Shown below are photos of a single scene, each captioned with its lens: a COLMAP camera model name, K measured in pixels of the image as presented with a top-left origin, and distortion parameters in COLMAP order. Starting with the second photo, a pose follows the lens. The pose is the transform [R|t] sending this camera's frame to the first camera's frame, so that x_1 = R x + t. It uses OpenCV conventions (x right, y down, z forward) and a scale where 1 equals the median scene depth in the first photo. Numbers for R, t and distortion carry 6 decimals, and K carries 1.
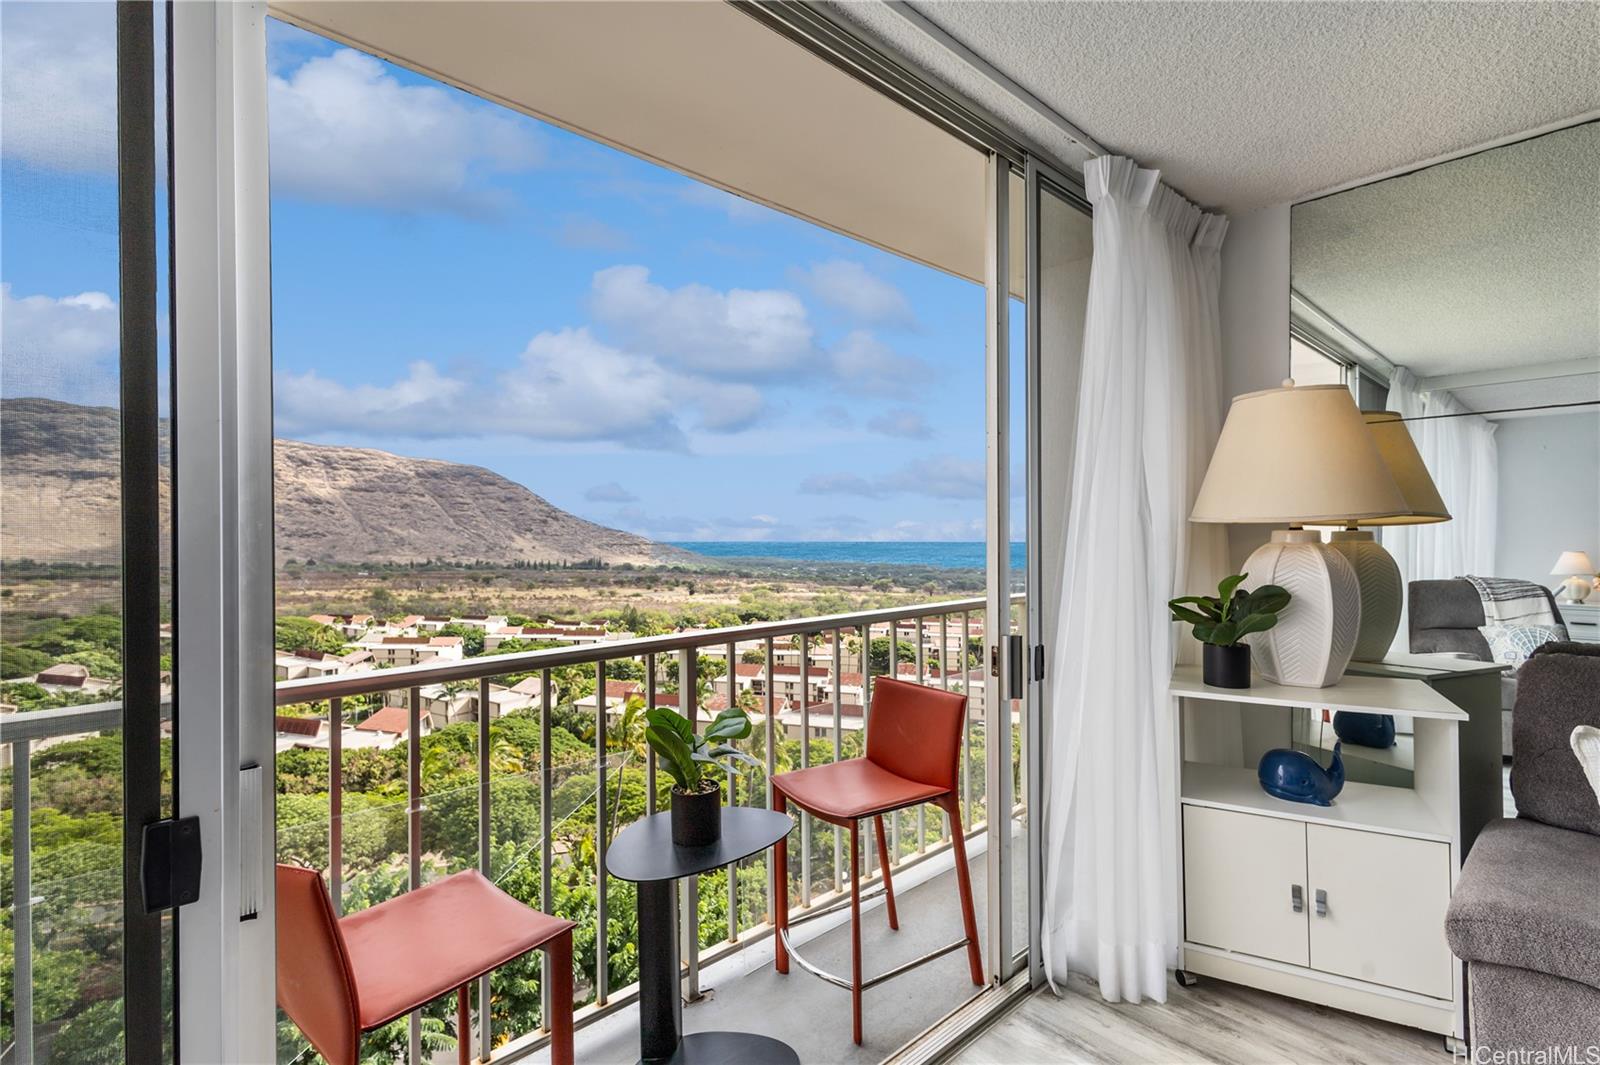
lens RADIAL K [[747.2, 0, 798.2], [0, 747.2, 534.6], [0, 0, 1]] dist [0.009656, -0.000254]
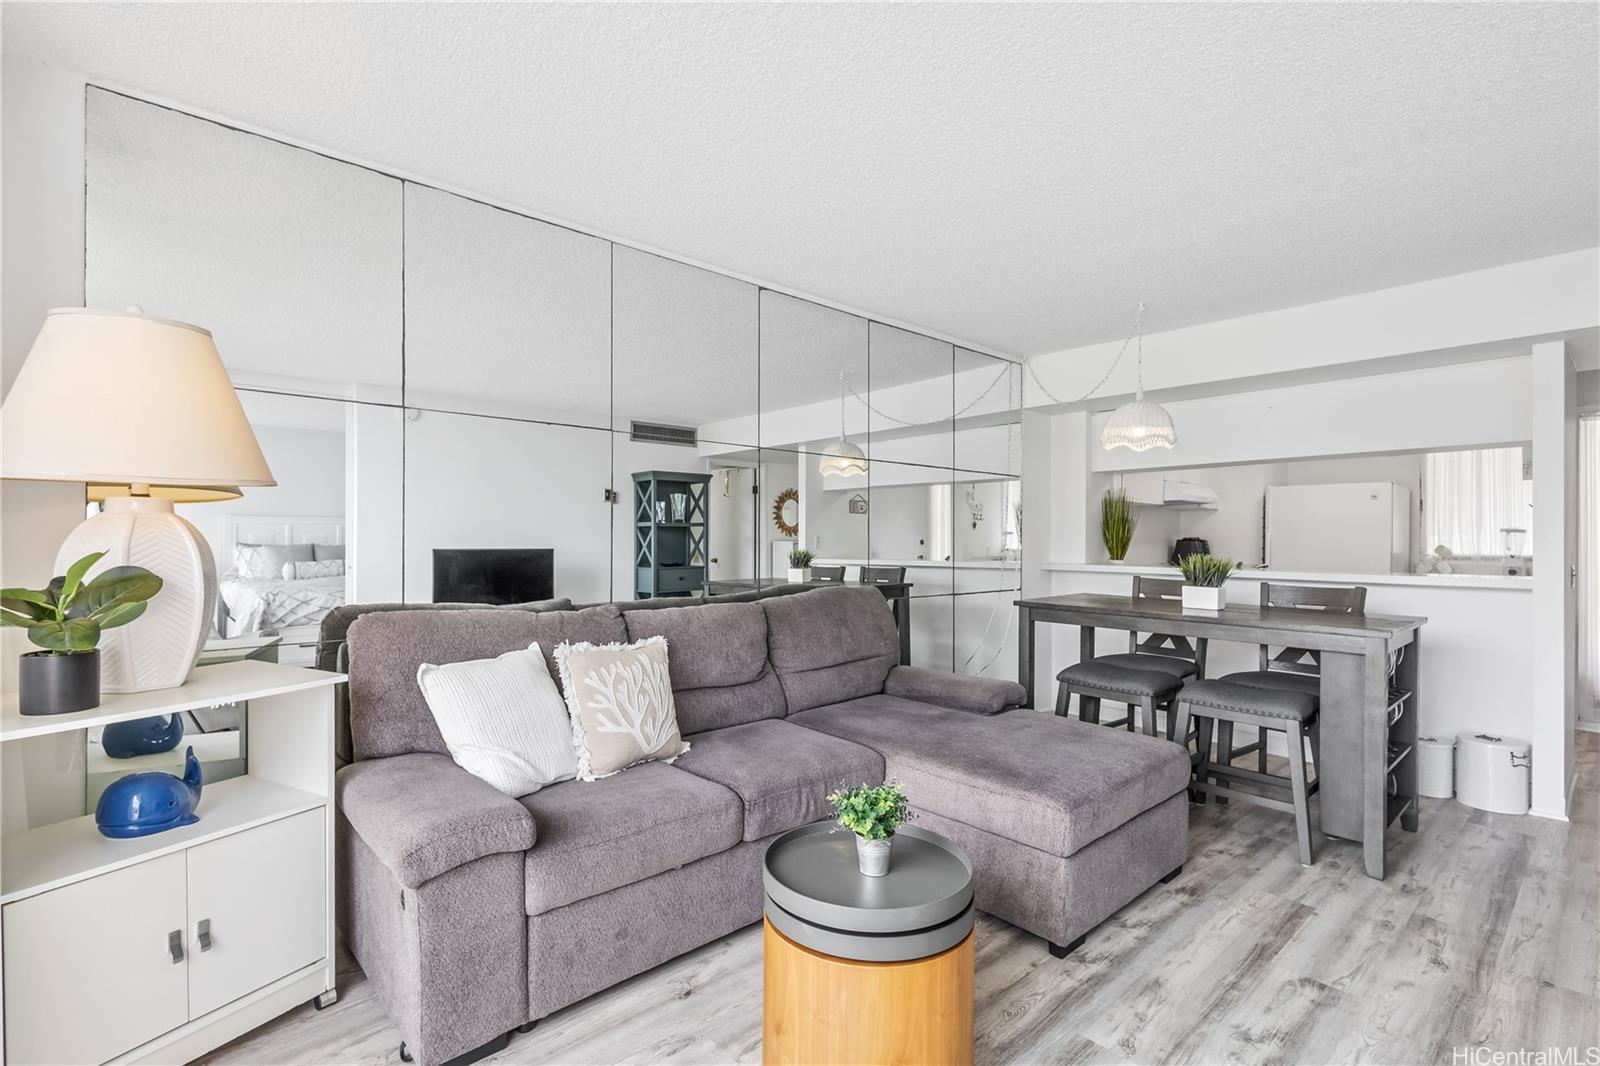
lens RADIAL K [[747.2, 0, 798.2], [0, 747.2, 535.1], [0, 0, 1]] dist [0.009656, -0.000254]
pose [[-0.005415, 0.004803, 0.999974, -0.149349], [-0.003573, 0.999982, -0.004822, 0.037072], [-0.999979, -0.003599, -0.005397, 0.313050]]
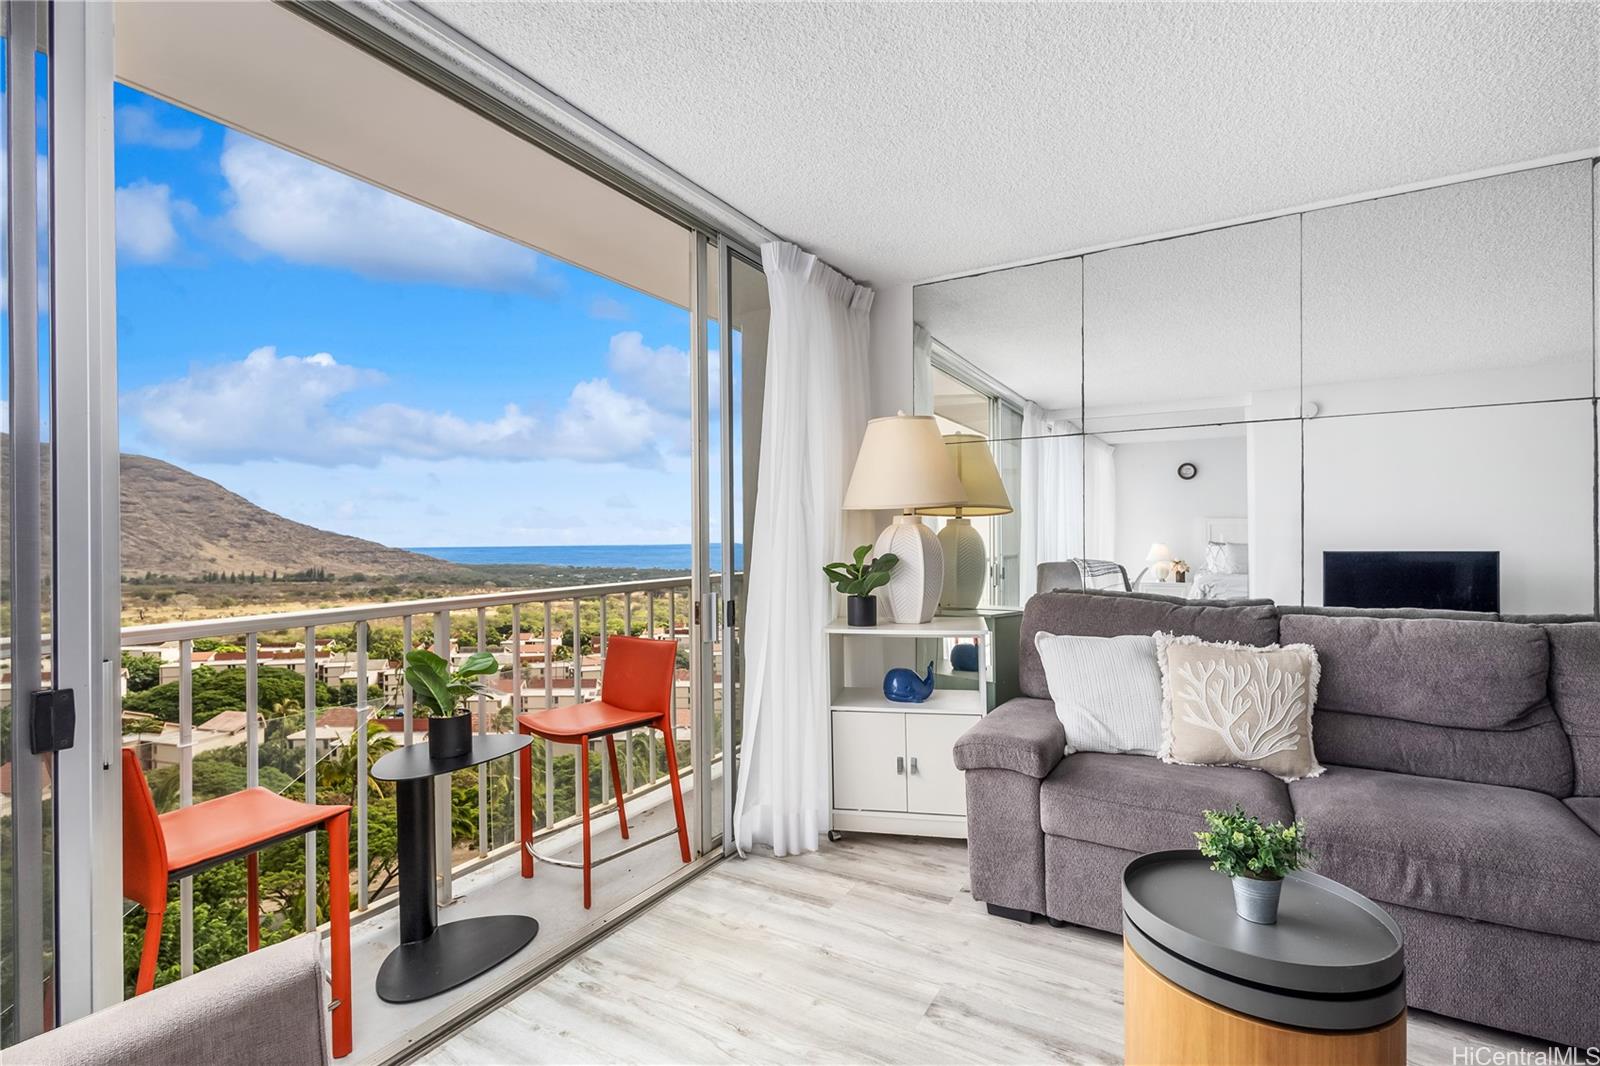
lens RADIAL K [[747.2, 0, 798.2], [0, 747.2, 535.1], [0, 0, 1]] dist [0.009656, -0.000254]
pose [[0.953713, -0.002994, 0.300705, 0.035911], [0.004438, 0.999982, -0.004117, 0.037543], [-0.300687, 0.005261, 0.953708, -0.312729]]
